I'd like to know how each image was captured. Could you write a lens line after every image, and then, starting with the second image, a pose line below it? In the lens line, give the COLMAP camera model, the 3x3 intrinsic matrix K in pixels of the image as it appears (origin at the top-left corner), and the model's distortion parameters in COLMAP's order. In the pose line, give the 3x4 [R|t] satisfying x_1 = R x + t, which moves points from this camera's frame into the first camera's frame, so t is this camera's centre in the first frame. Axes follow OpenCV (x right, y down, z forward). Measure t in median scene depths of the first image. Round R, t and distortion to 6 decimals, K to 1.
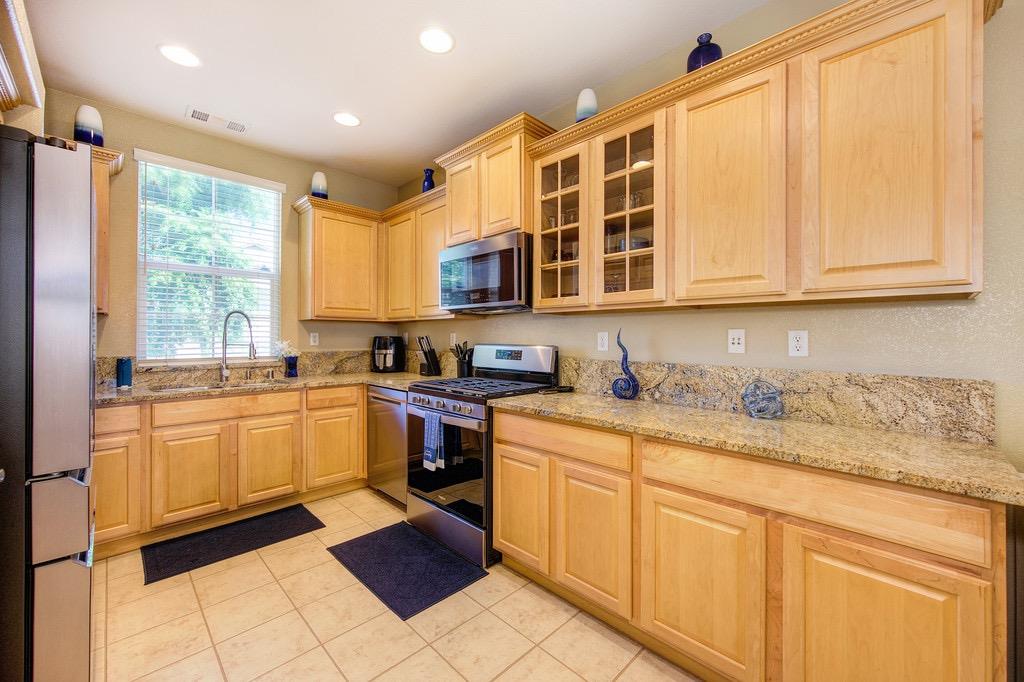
lens RADIAL K [[406.0, 0, 526.9], [0, 406.0, 338.3], [0, 0, 1]] dist [-0.001229, -0.000831]
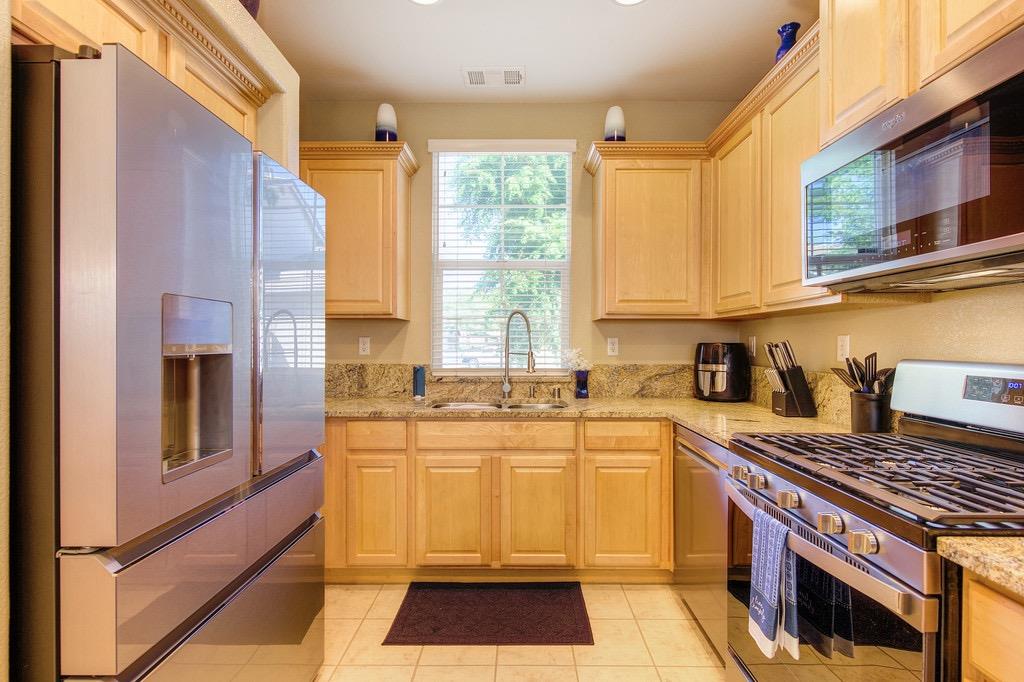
lens RADIAL K [[479.2, 0, 509.8], [0, 479.2, 345.1], [0, 0, 1]] dist [-0.003206, 0.001931]
pose [[0.683173, 0.003163, -0.730250, -0.037532], [-0.002467, 0.999995, 0.002023, -0.002267], [0.730252, 0.000420, 0.683177, 0.345998]]
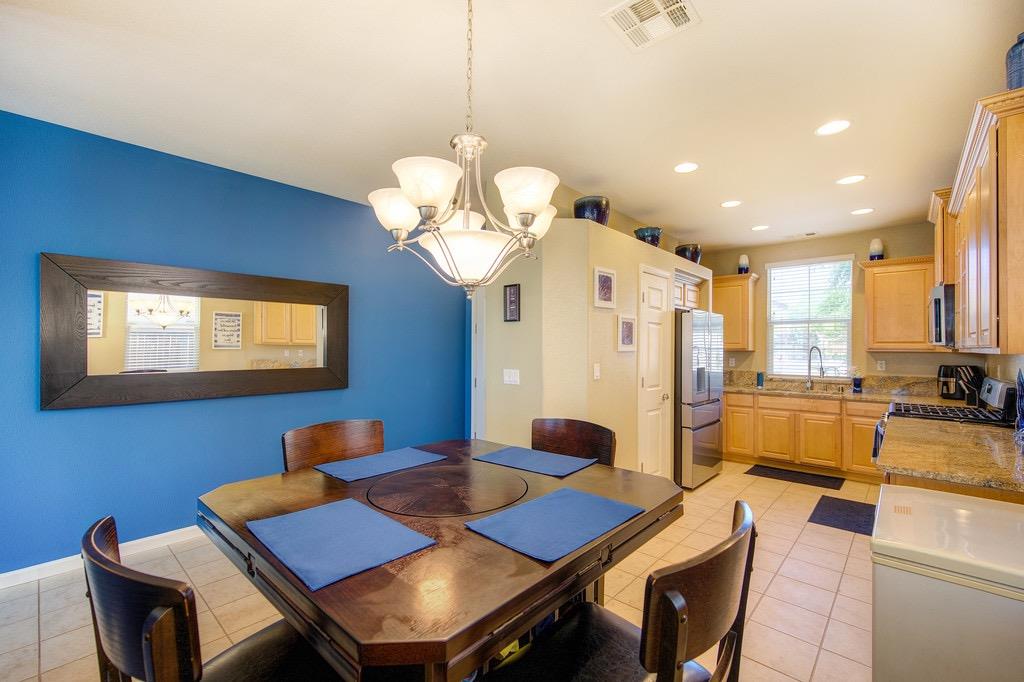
lens RADIAL K [[447.0, 0, 510.9], [0, 447.0, 343.0], [0, 0, 1]] dist [0.000238, 0.000160]
pose [[0.035277, -0.010583, -0.999322, 1.003411], [-0.006615, 0.999920, -0.010823, -0.055628], [0.999356, 0.006993, 0.035204, -0.259374]]
